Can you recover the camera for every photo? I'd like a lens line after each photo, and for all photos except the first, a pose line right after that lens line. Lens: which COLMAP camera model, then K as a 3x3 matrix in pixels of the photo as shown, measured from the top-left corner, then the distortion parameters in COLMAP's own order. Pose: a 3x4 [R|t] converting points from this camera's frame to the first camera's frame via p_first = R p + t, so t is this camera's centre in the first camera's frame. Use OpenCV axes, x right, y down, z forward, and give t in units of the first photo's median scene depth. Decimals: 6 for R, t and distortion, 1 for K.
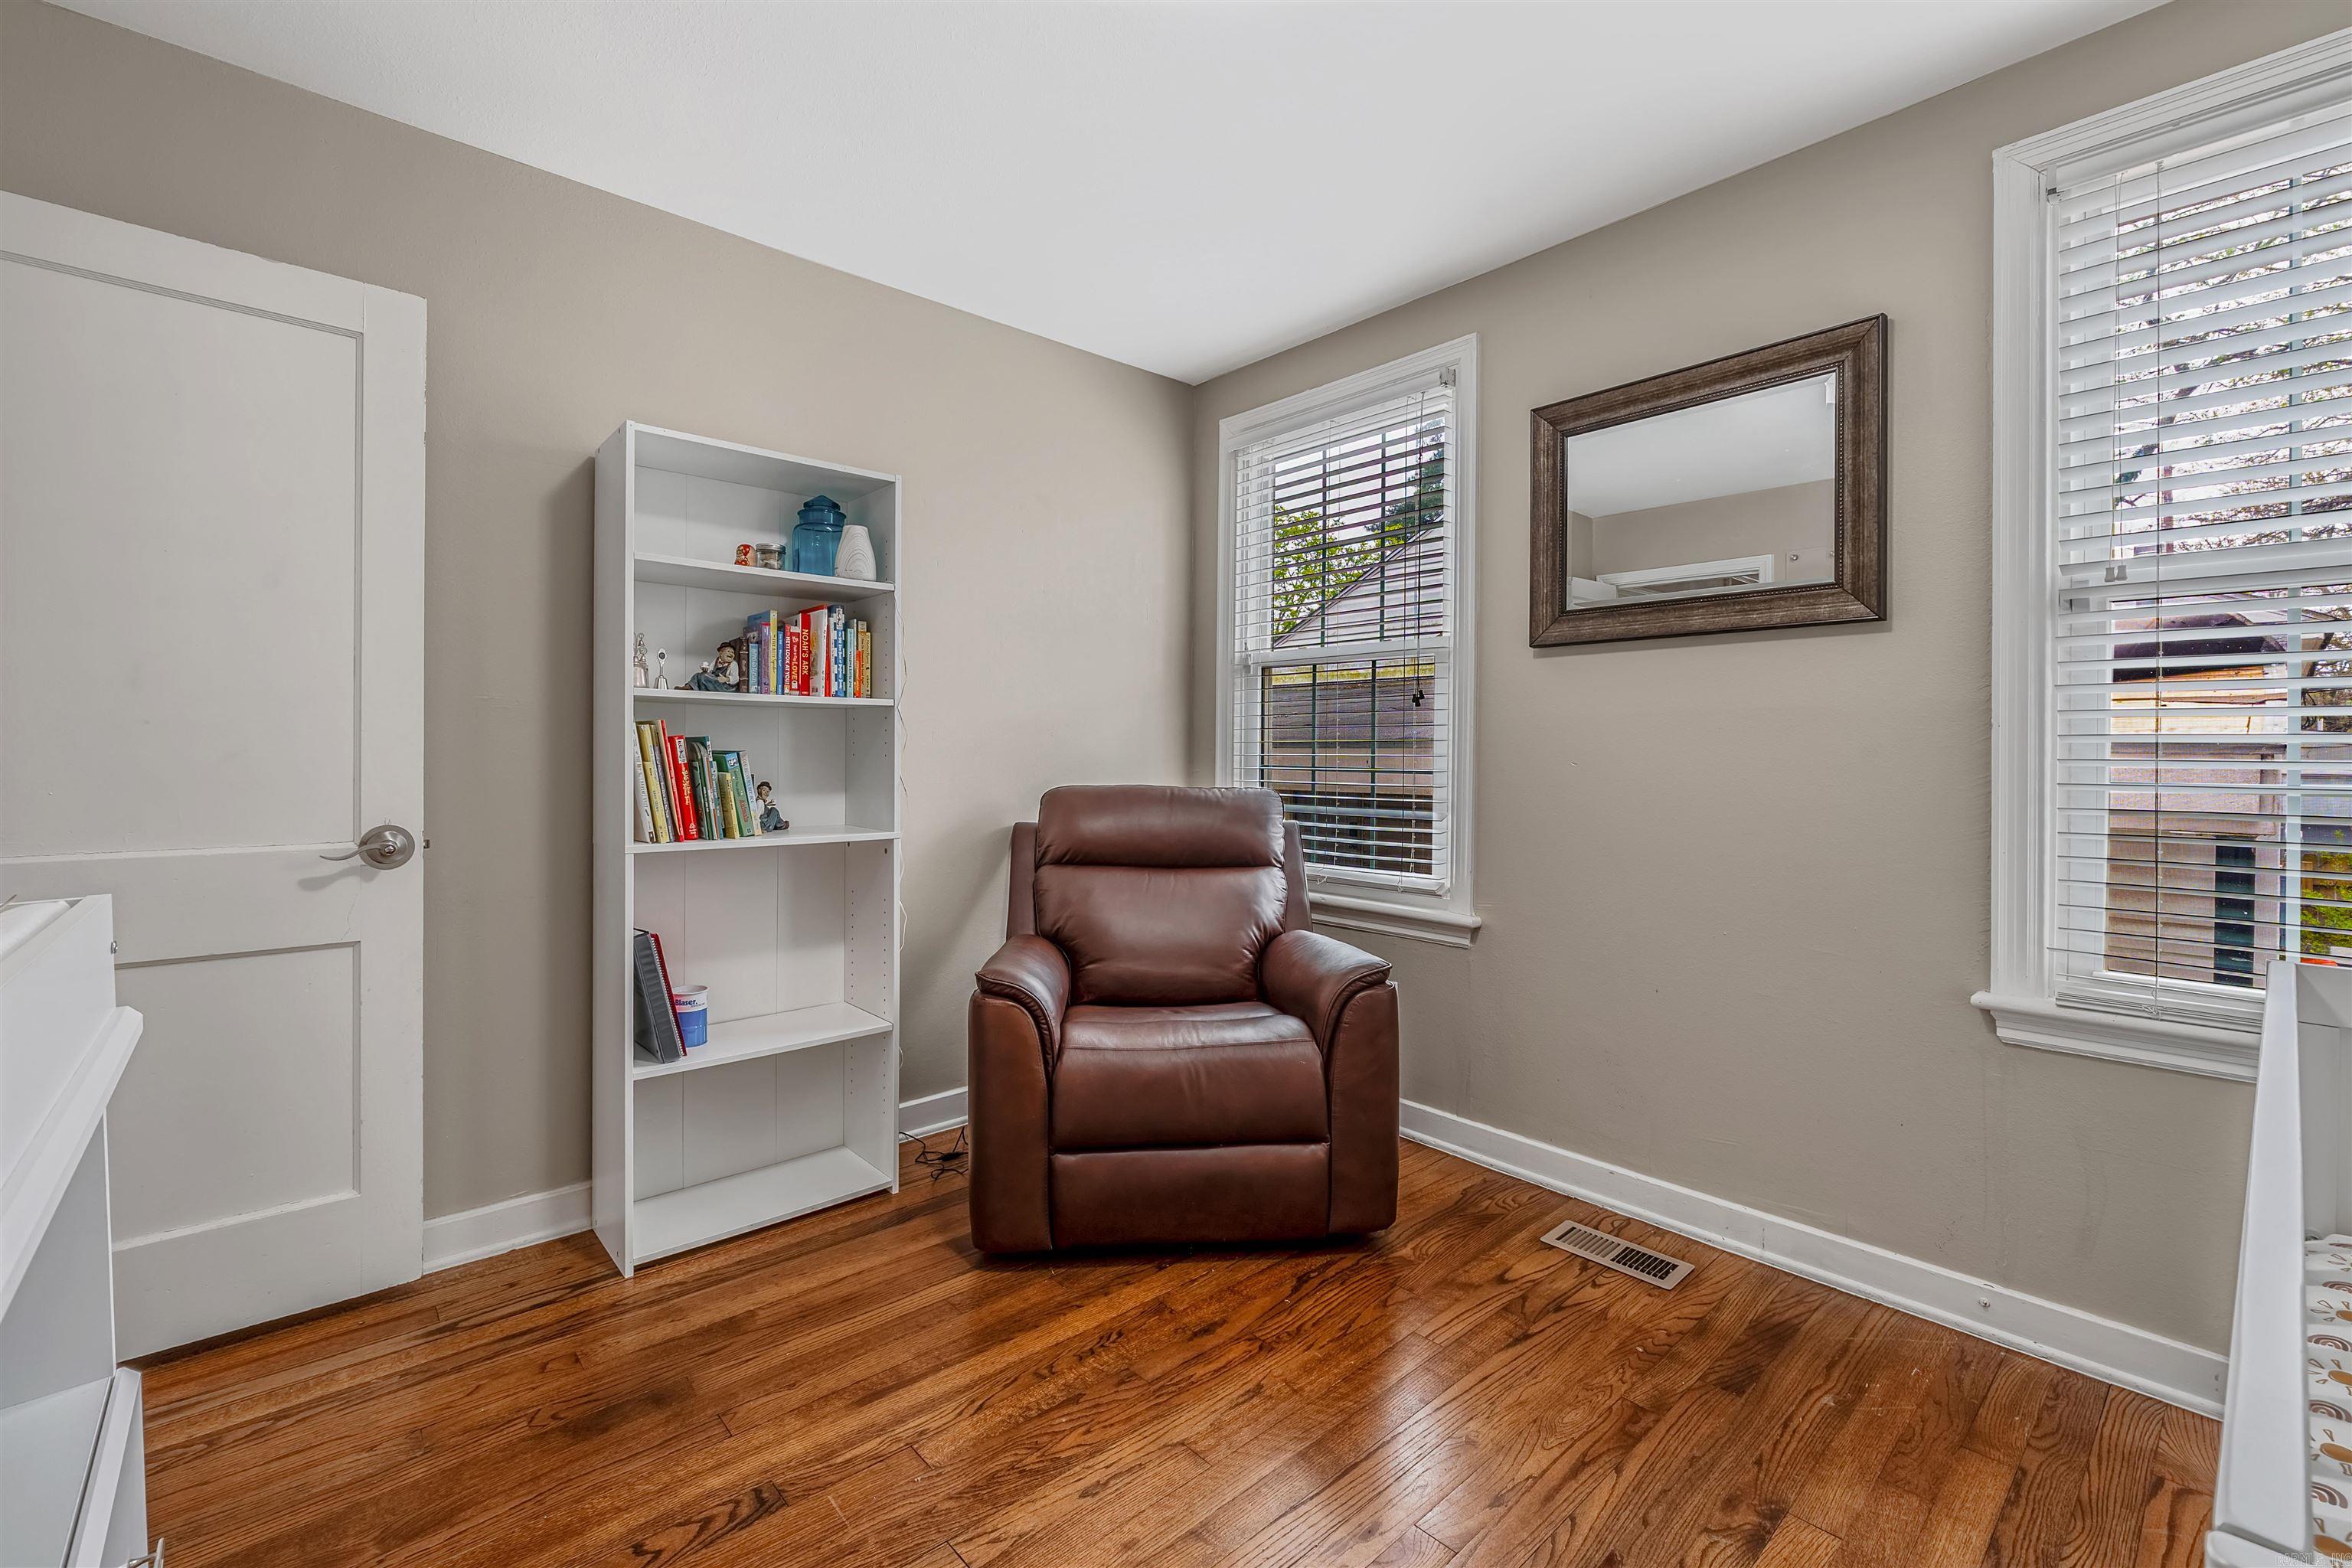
lens RADIAL K [[1001.6, 0, 1161.7], [0, 1001.6, 760.1], [0, 0, 1]] dist [-0.007262, 0.001938]
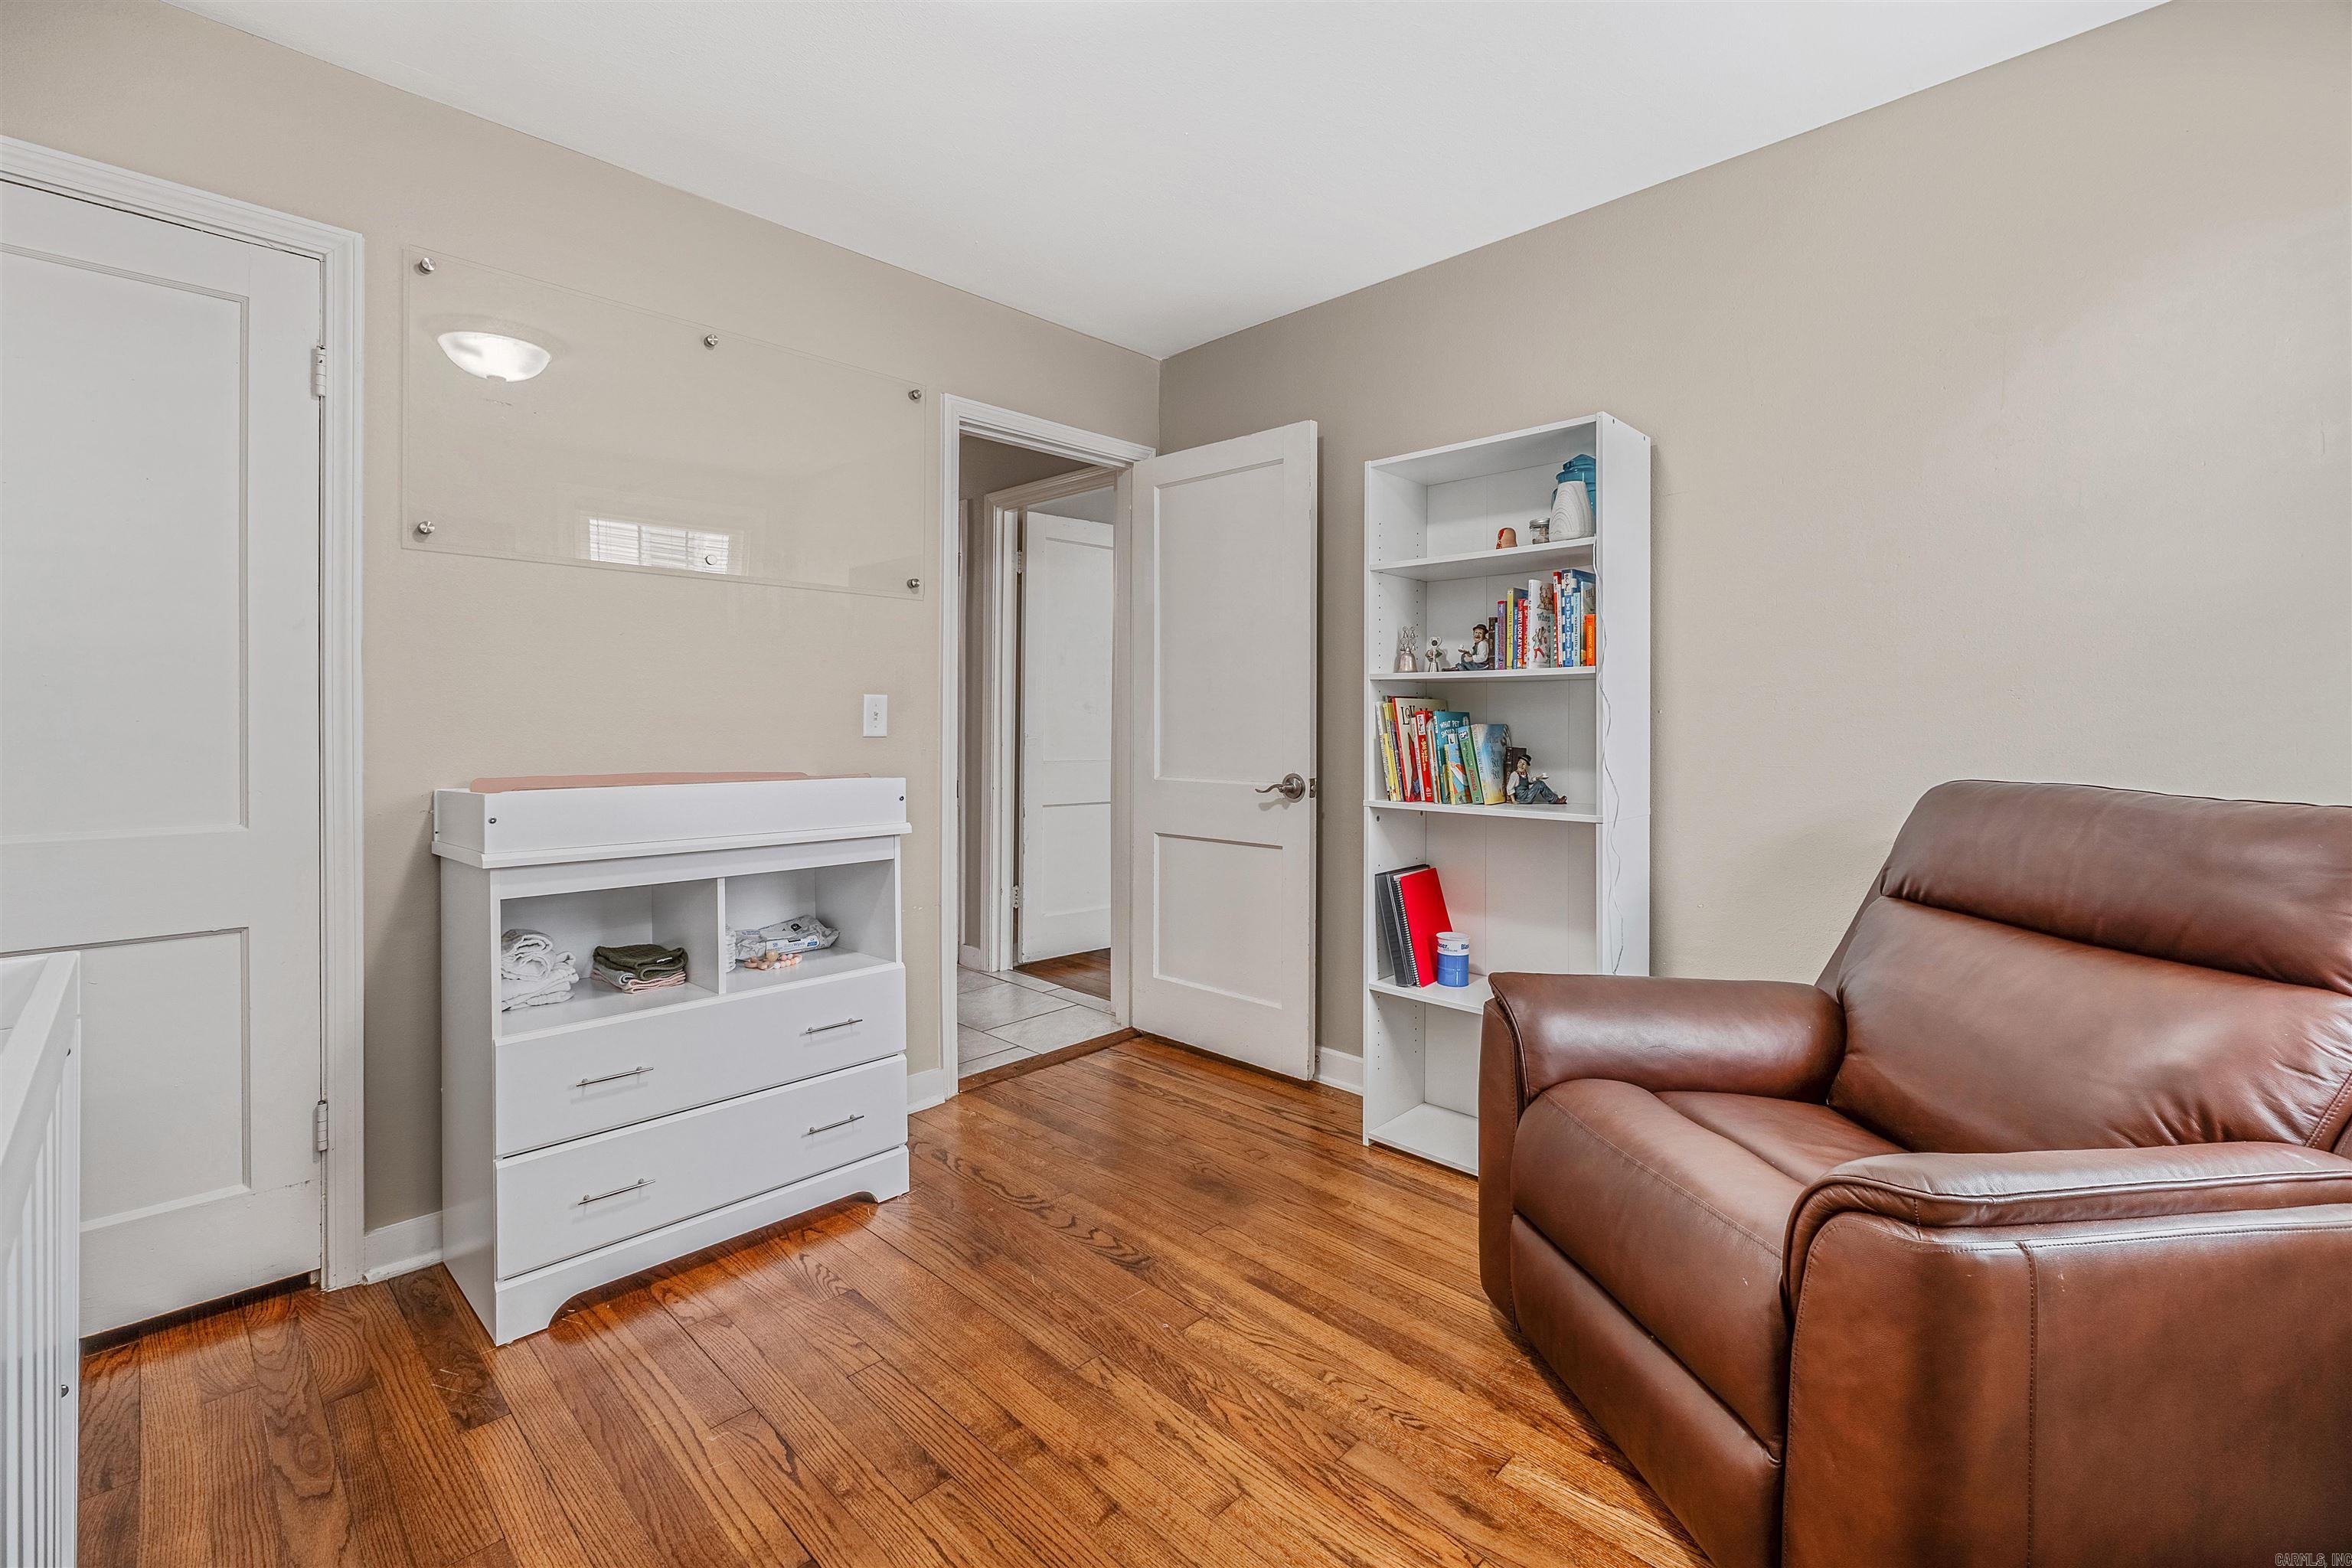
lens RADIAL K [[1001.6, 0, 1181.1], [0, 1001.6, 737.6], [0, 0, 1]] dist [-0.007262, 0.001938]
pose [[0.074456, 0.006757, -0.997201, 0.785676], [-0.013881, 0.999887, 0.005738, 0.004174], [0.997128, 0.013415, 0.074541, 0.757766]]
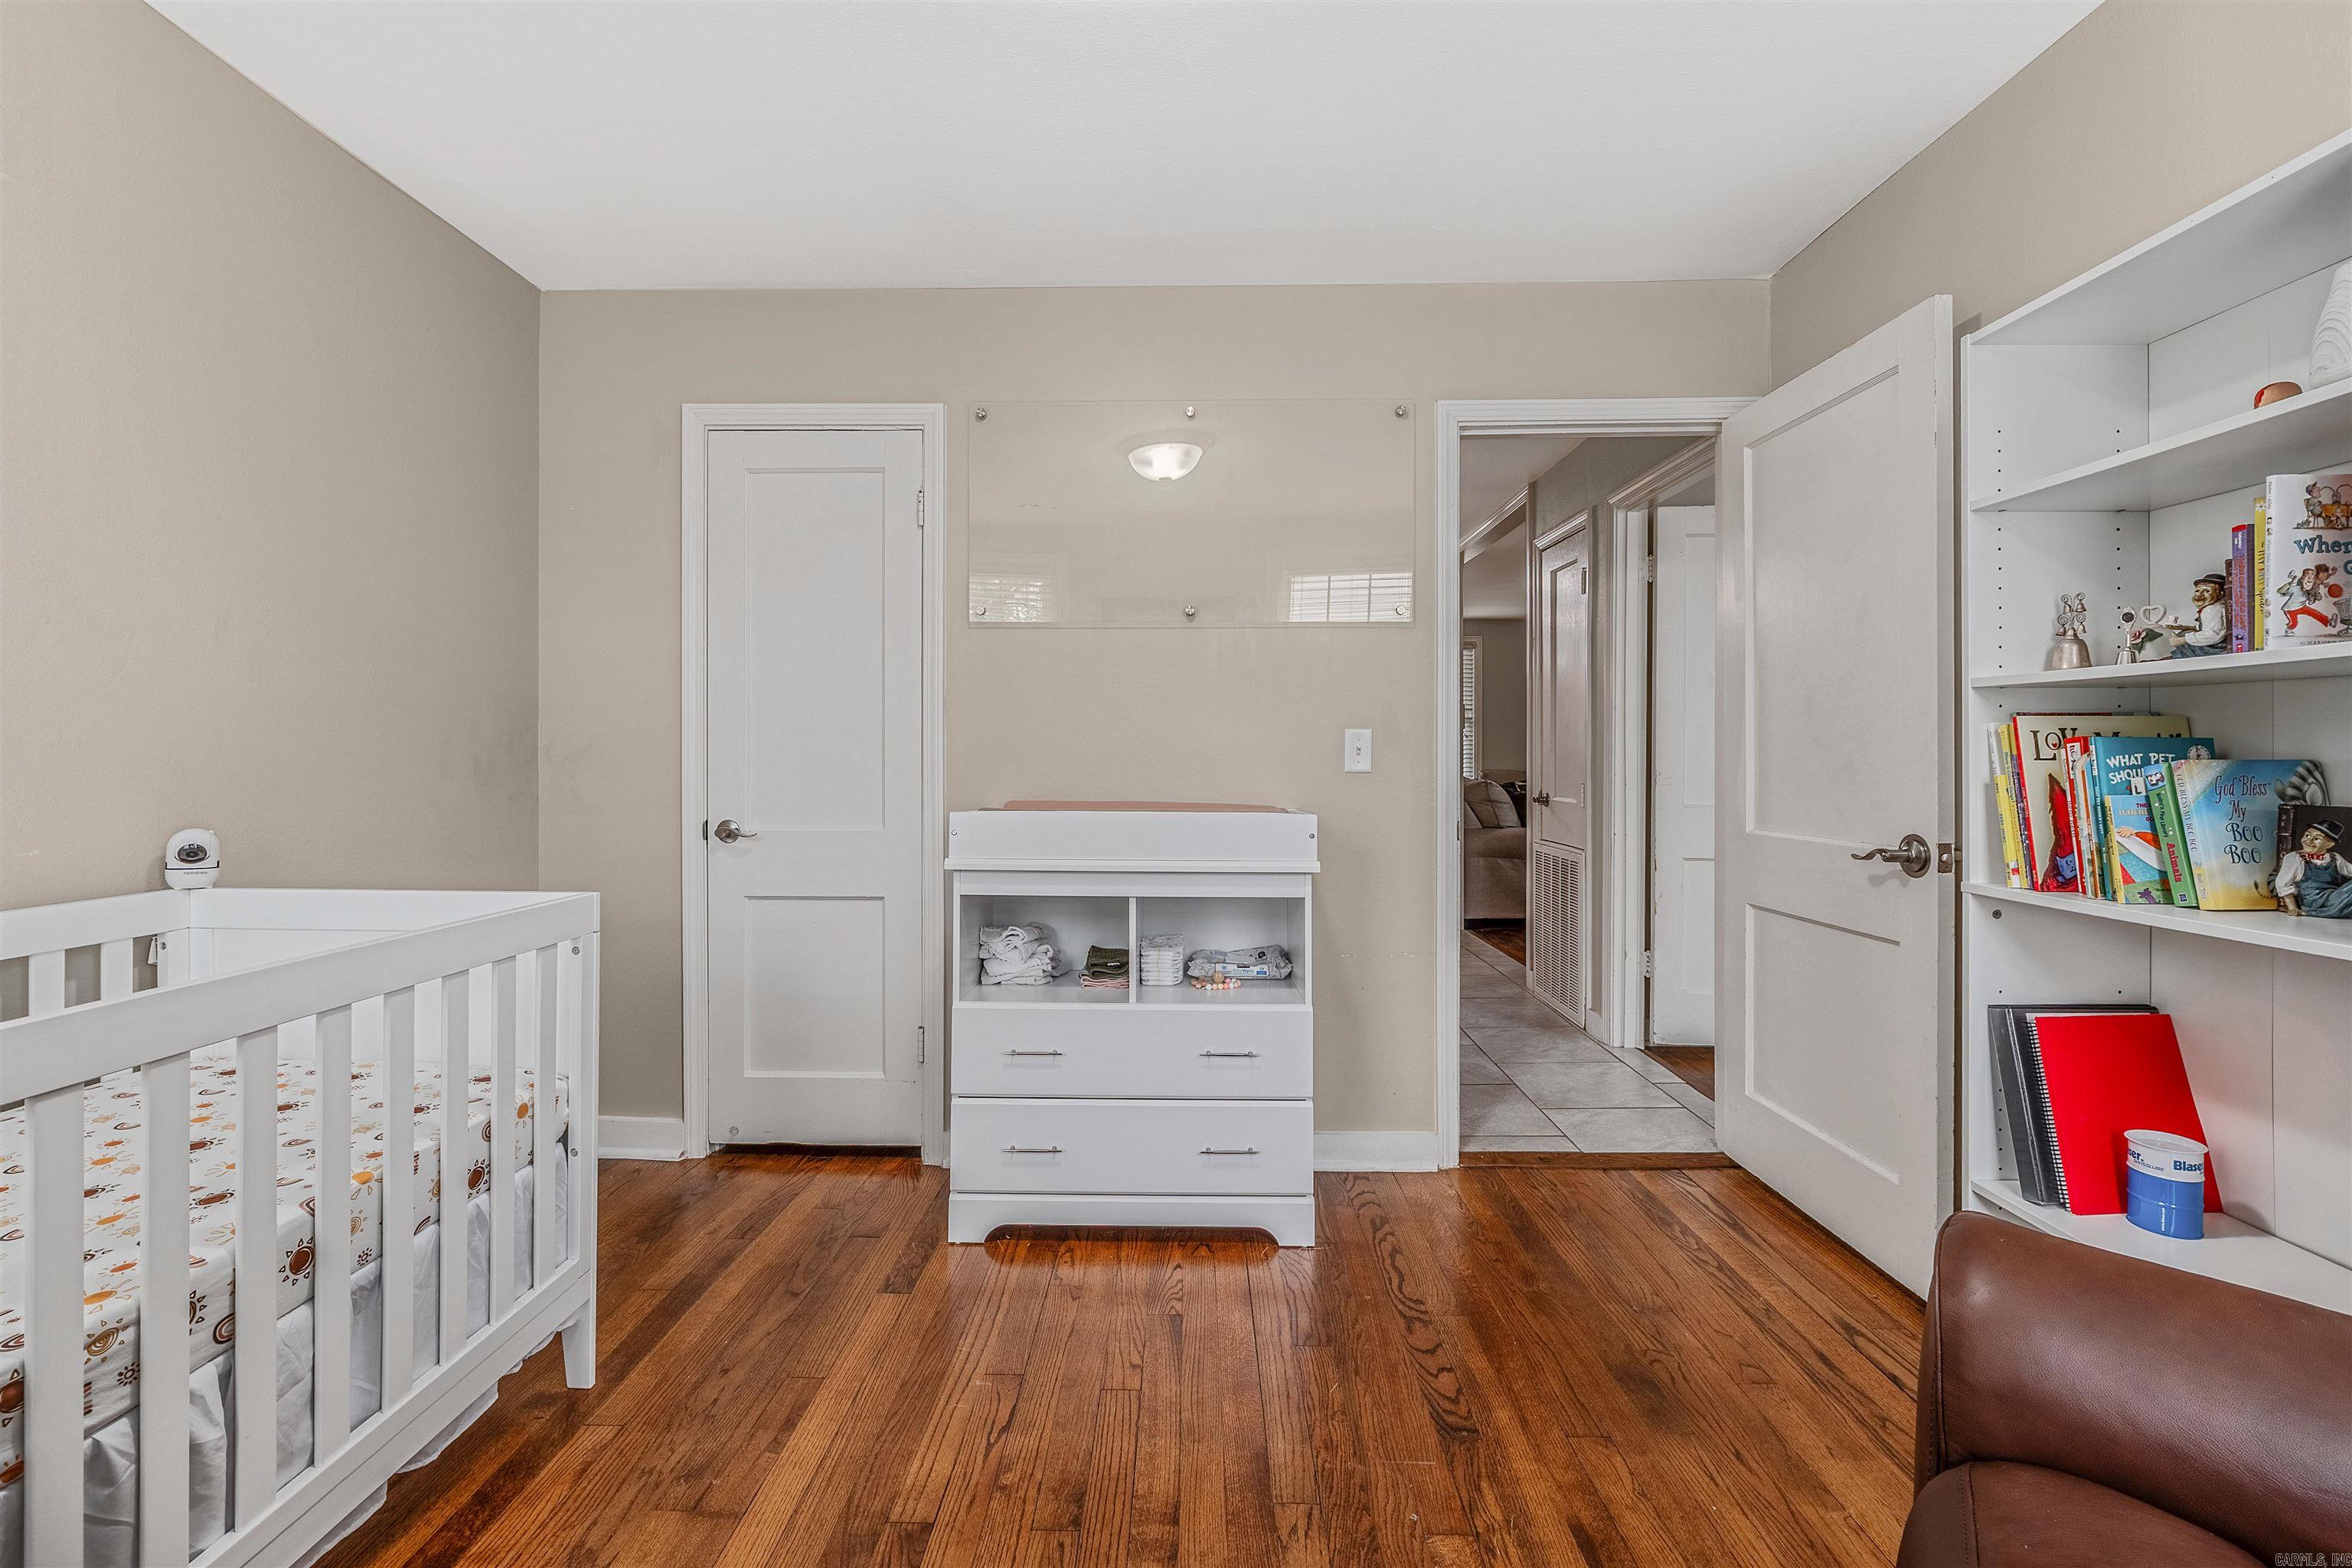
lens RADIAL K [[1001.6, 0, 1182.9], [0, 1001.6, 764.3], [0, 0, 1]] dist [-0.007262, 0.001938]
pose [[-0.679614, -0.005390, -0.733550, 0.501170], [-0.017222, 0.999815, 0.008610, -0.001582], [0.733368, 0.018485, -0.679581, 1.213539]]
